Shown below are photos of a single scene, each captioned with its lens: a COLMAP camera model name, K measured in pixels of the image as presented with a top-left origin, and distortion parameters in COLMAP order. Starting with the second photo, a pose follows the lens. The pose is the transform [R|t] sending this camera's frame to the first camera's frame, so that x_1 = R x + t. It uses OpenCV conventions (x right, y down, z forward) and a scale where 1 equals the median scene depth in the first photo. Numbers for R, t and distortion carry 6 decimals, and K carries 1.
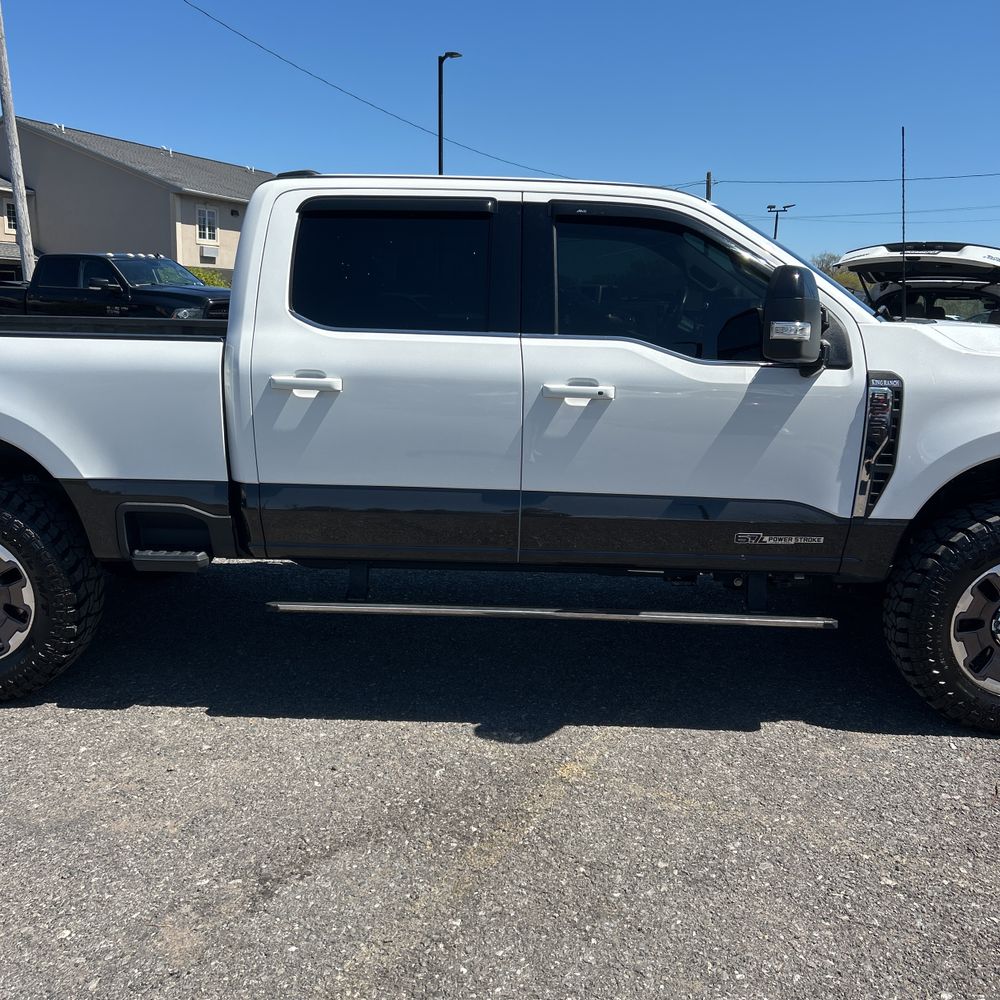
lens RADIAL K [[1012.2, 0, 510.1], [0, 1012.2, 497.2], [0, 0, 1]] dist [0.090745, -0.140933]
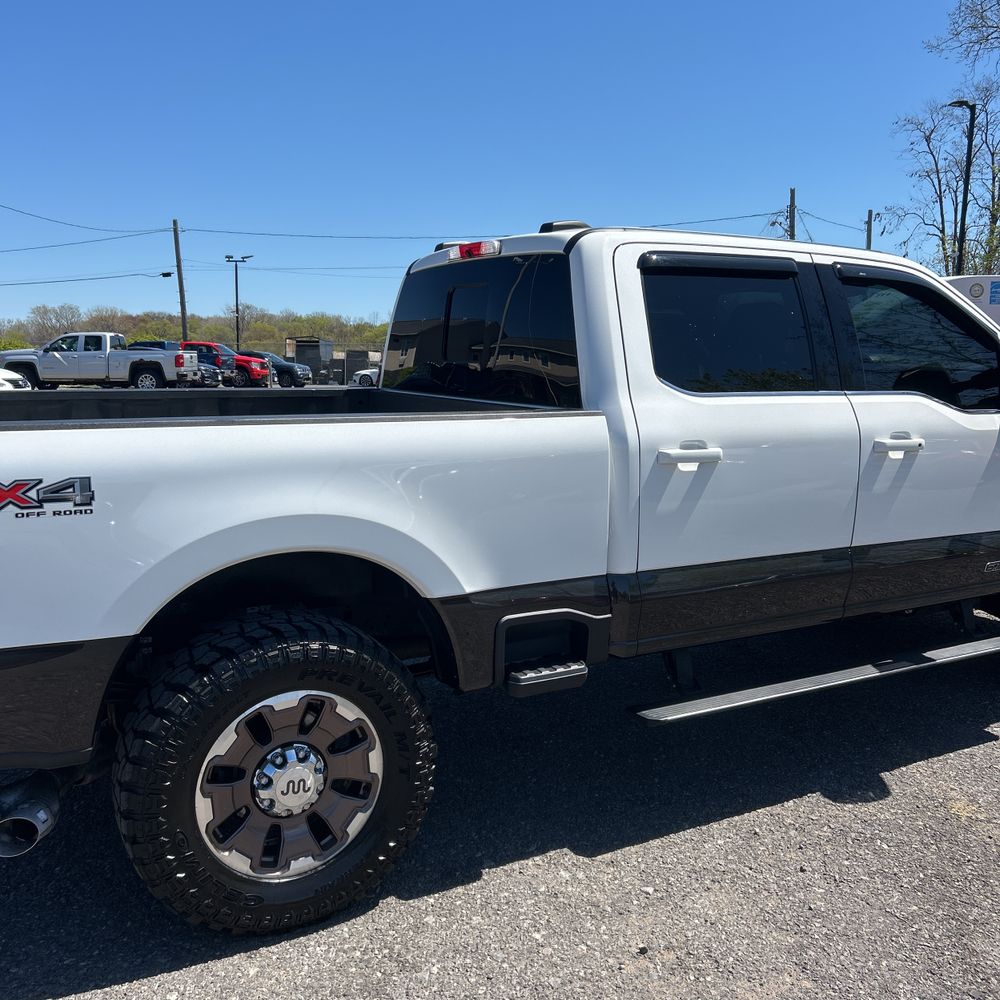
lens RADIAL K [[1012.6, 0, 500.0], [0, 1012.6, 500.0], [0, 0, 1]] dist [0.016959, 0.005917]
pose [[0.852099, -0.088319, 0.515875, -0.797170], [0.119031, 0.992532, -0.026685, -0.066265], [-0.509666, 0.084143, 0.856248, 0.313818]]
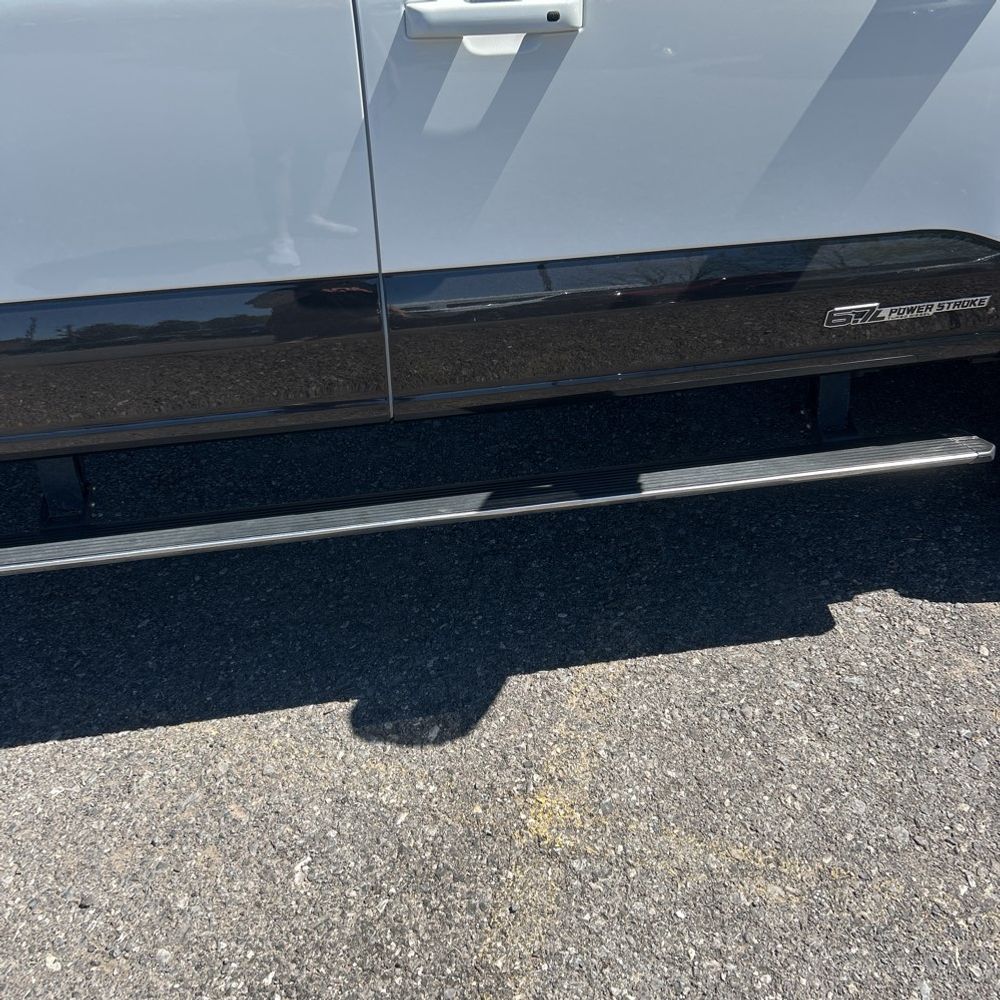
lens RADIAL K [[1008.2, 0, 496.6], [0, 1008.2, 505.6], [0, 0, 1]] dist [0.079921, -0.147386]
pose [[0.979215, -0.149252, 0.137338, -0.015535], [0.088492, 0.923665, 0.372844, -0.073408], [-0.182502, -0.352942, 0.917674, 0.545341]]
